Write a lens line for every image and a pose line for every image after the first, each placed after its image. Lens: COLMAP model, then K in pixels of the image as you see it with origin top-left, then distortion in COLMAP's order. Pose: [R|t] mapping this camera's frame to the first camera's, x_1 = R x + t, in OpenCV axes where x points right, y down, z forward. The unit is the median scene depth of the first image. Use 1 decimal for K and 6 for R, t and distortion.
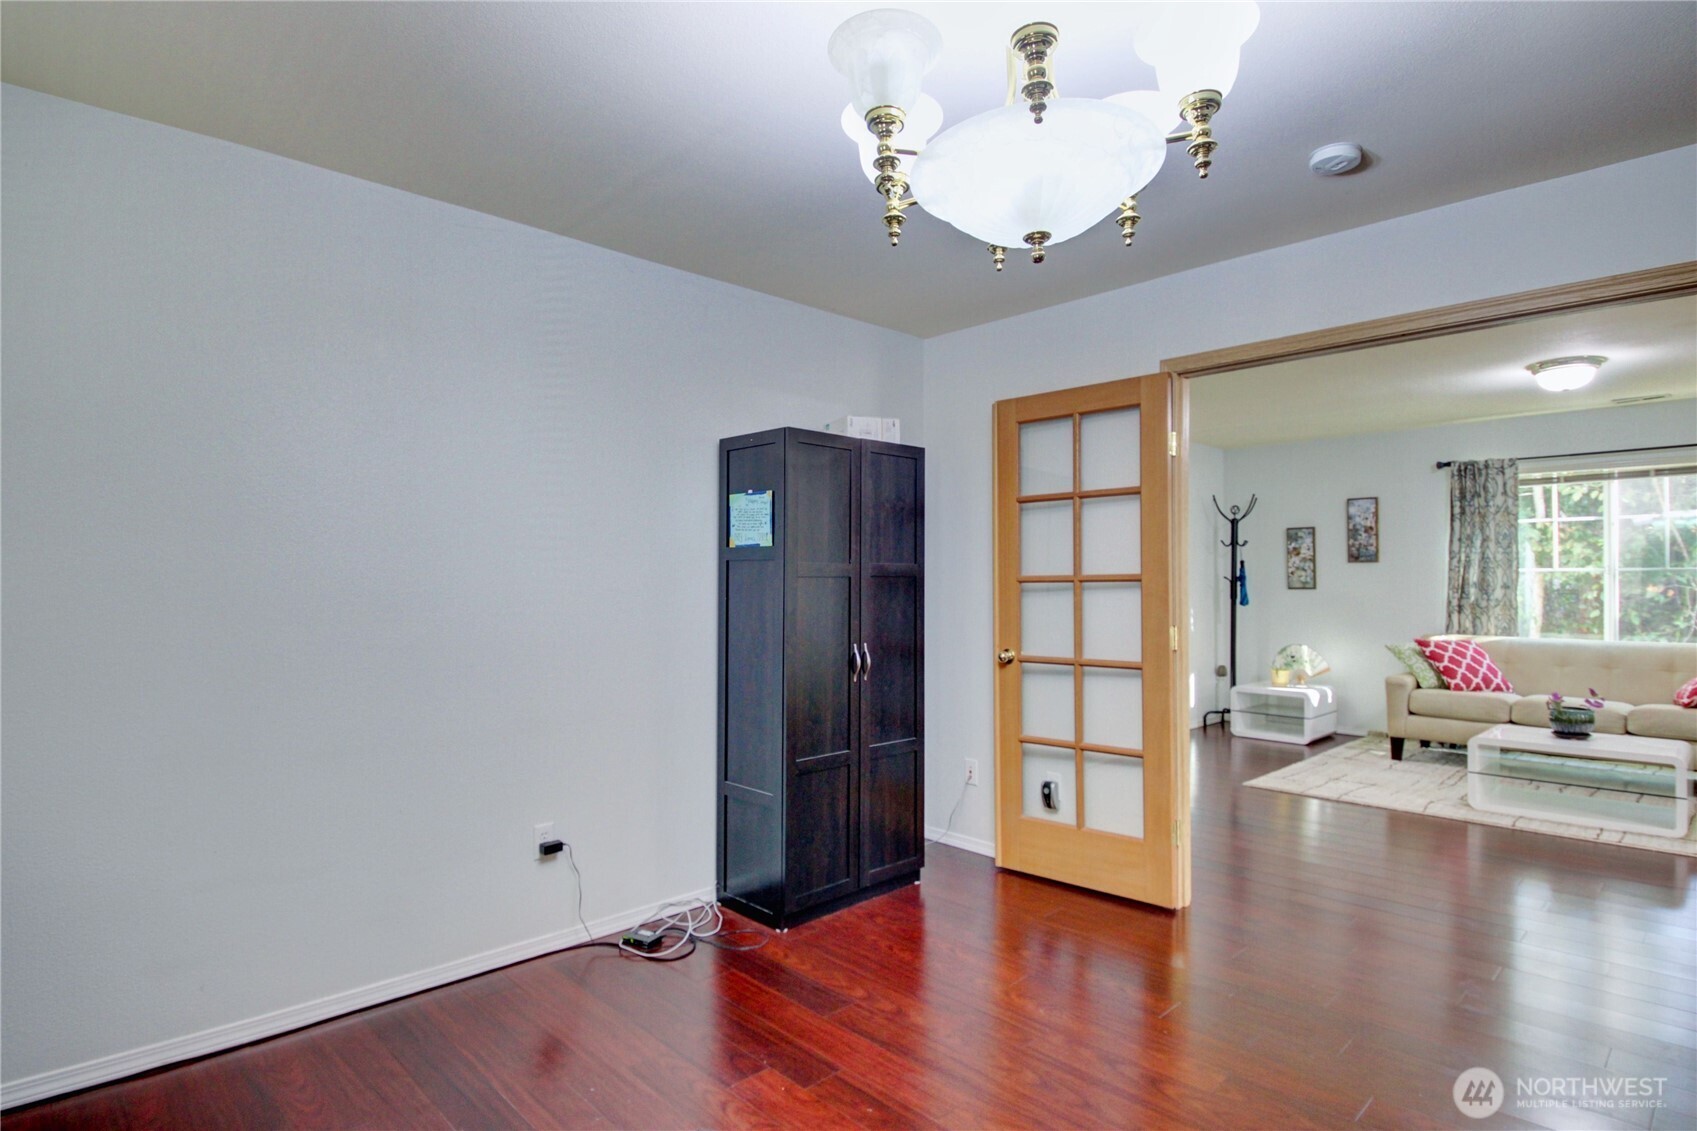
lens RADIAL K [[890.6, 0, 845.2], [0, 890.6, 564.4], [0, 0, 1]] dist [-0.021214, -0.006284]
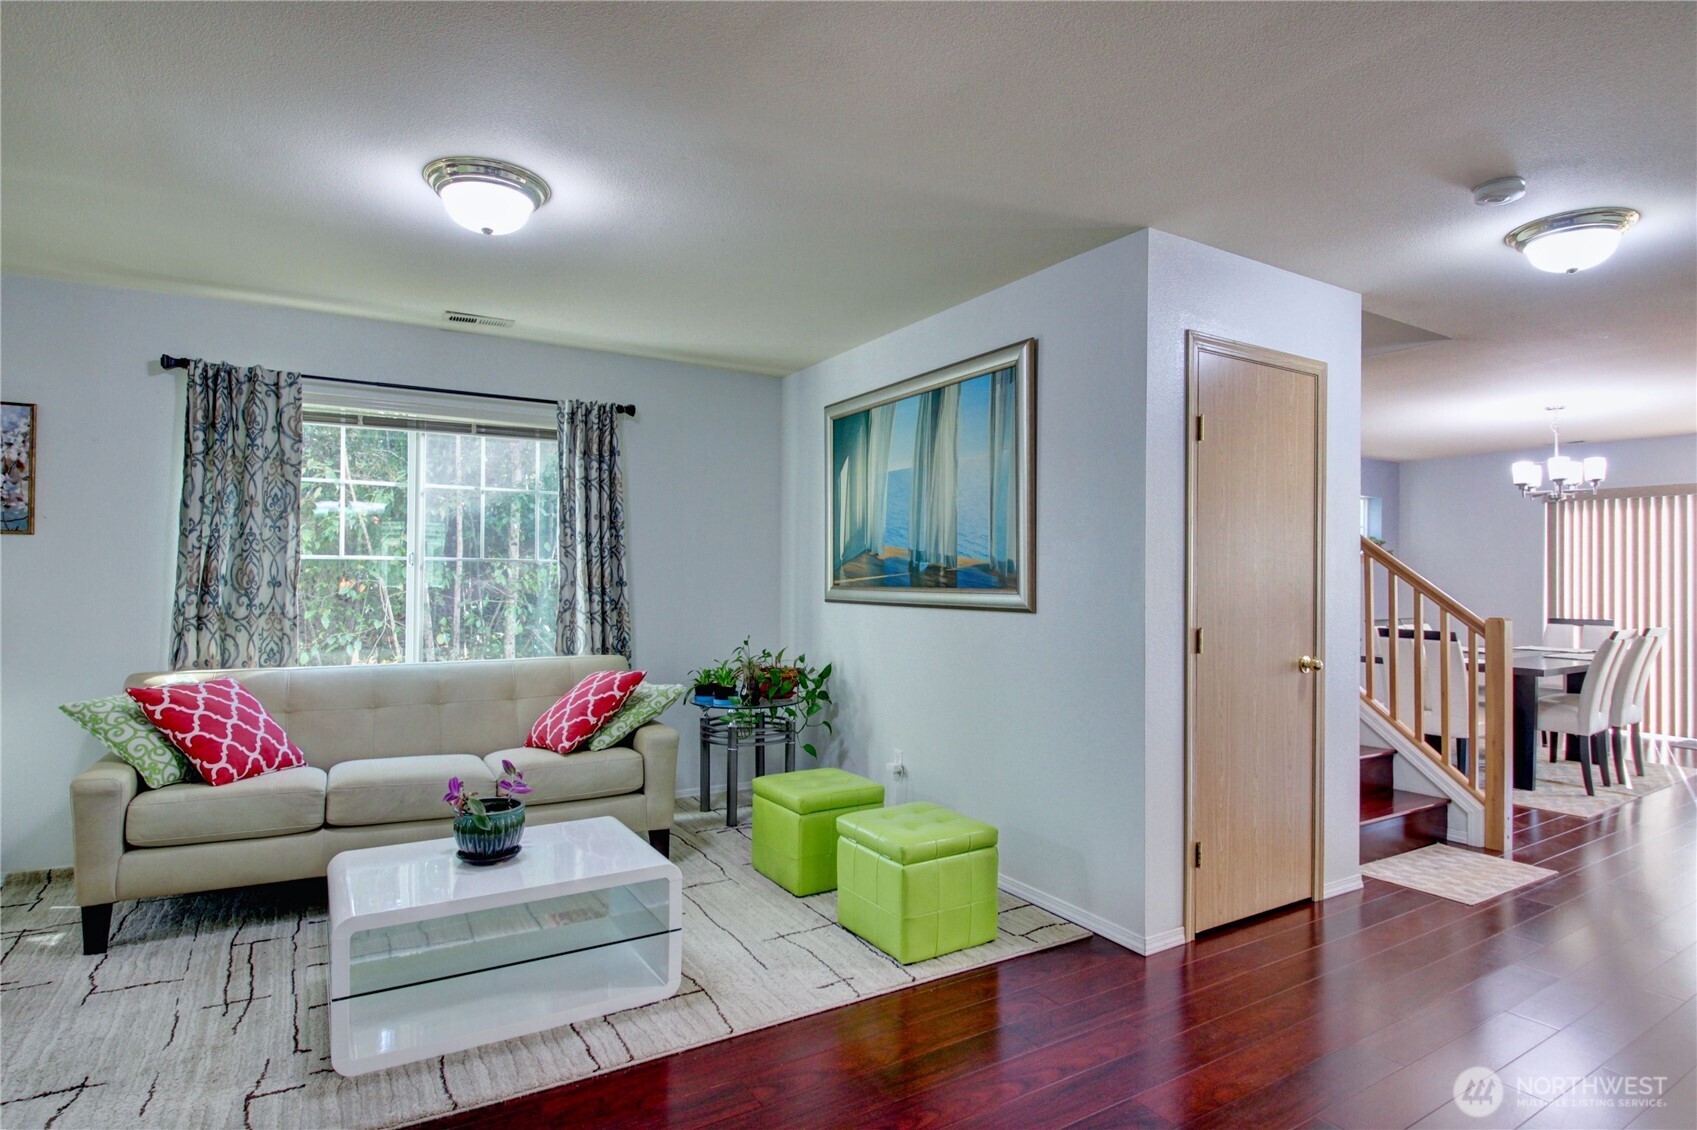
lens RADIAL K [[890.6, 0, 844.2], [0, 890.6, 568.9], [0, 0, 1]] dist [-0.021214, -0.006284]
pose [[0.218506, 0.011020, 0.975773, 0.247338], [-0.021512, 0.999748, -0.006474, 0.011385], [-0.975598, -0.019577, 0.218688, 0.489641]]
